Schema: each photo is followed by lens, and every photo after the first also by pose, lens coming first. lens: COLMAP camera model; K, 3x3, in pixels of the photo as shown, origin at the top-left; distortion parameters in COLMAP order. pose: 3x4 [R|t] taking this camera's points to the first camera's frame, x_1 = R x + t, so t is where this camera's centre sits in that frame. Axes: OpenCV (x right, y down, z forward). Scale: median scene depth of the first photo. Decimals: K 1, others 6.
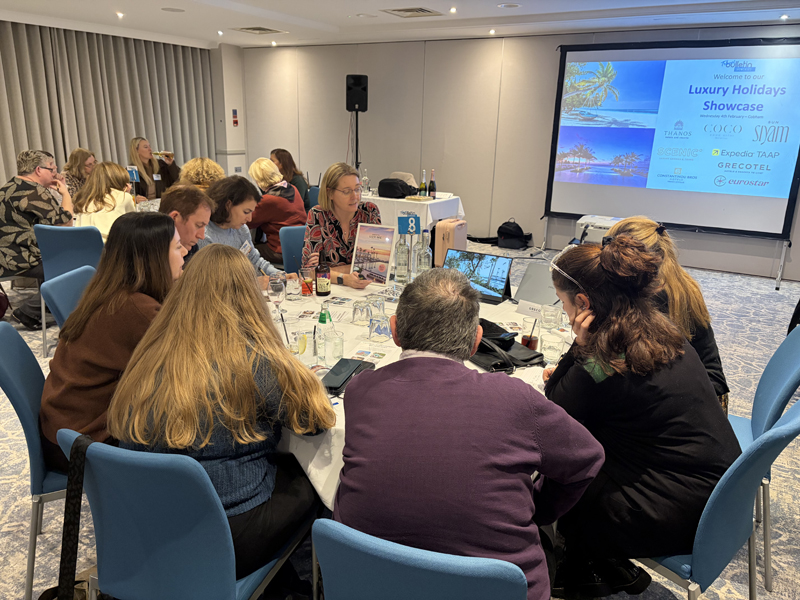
lens RADIAL K [[607.5, 0, 395.9], [0, 607.5, 301.6], [0, 0, 1]] dist [0.046120, -0.043819]
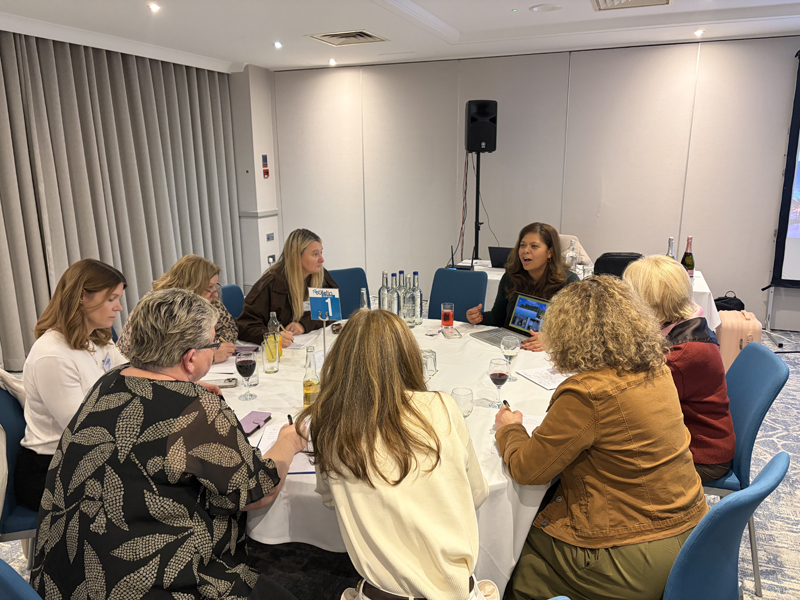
lens RADIAL K [[607.5, 0, 403.8], [0, 607.5, 298.9], [0, 0, 1]] dist [0.046120, -0.043819]
pose [[0.984737, -0.072558, 0.158204, -0.329807], [0.081762, 0.995270, -0.052458, -0.137004], [-0.153650, 0.064592, 0.986012, 0.400828]]
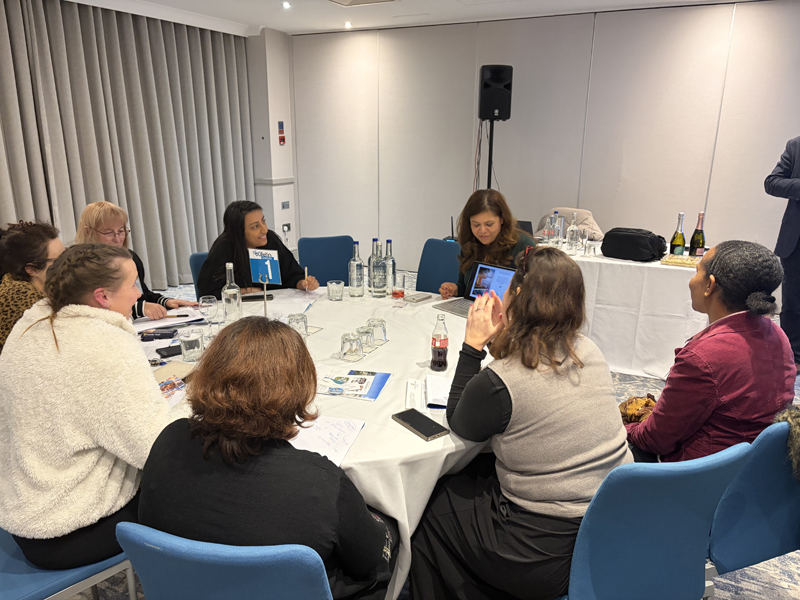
lens RADIAL K [[607.5, 0, 400.1], [0, 607.5, 301.1], [0, 0, 1]] dist [0.046120, -0.043819]
pose [[0.996107, -0.042114, 0.077436, -0.273497], [0.043333, 0.998961, -0.014132, -0.129089], [-0.076761, 0.017433, 0.996897, 0.410086]]
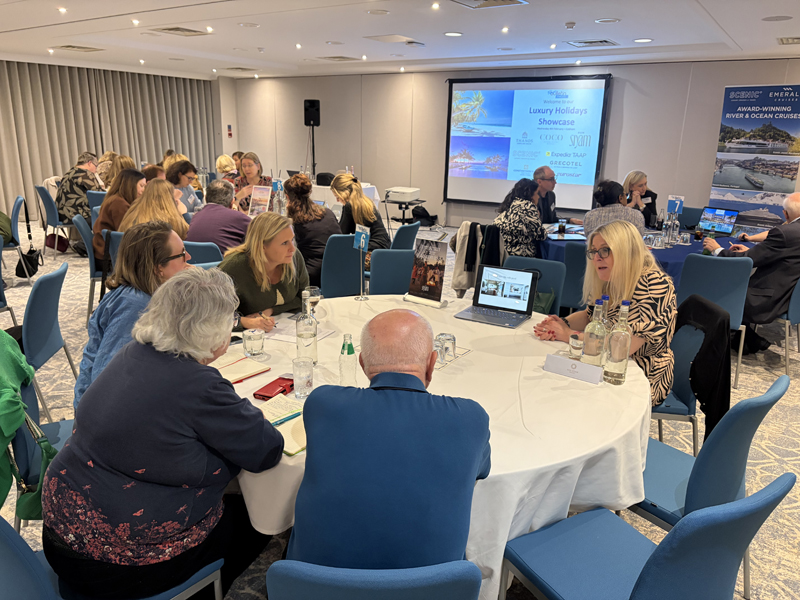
lens RADIAL K [[607.5, 0, 390.0], [0, 607.5, 303.2], [0, 0, 1]] dist [0.046120, -0.043819]
pose [[0.998649, 0.008996, -0.051181, 0.218898], [-0.009924, 0.999790, -0.017903, 0.127469], [0.051009, 0.018387, 0.998529, -0.413168]]
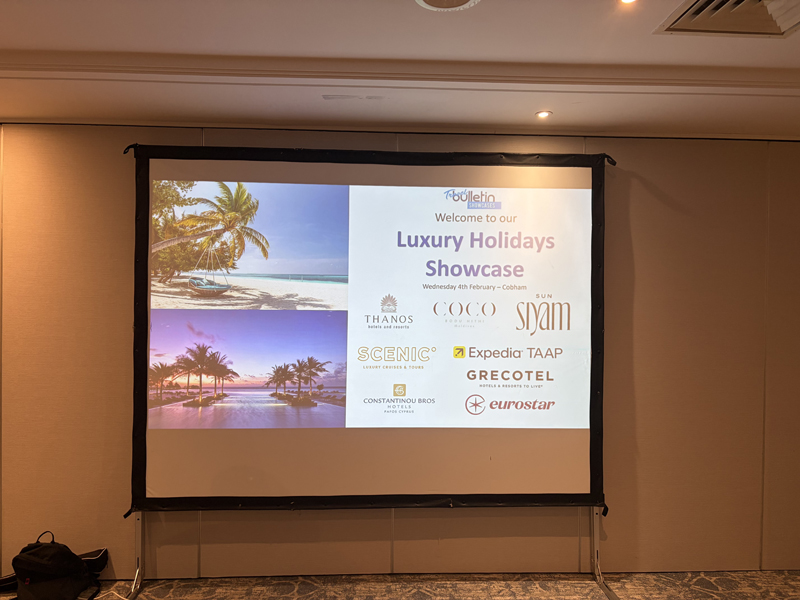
lens RADIAL K [[607.5, 0, 402.2], [0, 607.5, 299.3], [0, 0, 1]] dist [0.046120, -0.043819]
pose [[0.827733, -0.018570, 0.560814, 0.180065], [0.175947, 0.957637, -0.227979, -0.168442], [-0.532823, 0.287379, 0.795935, 0.571251]]
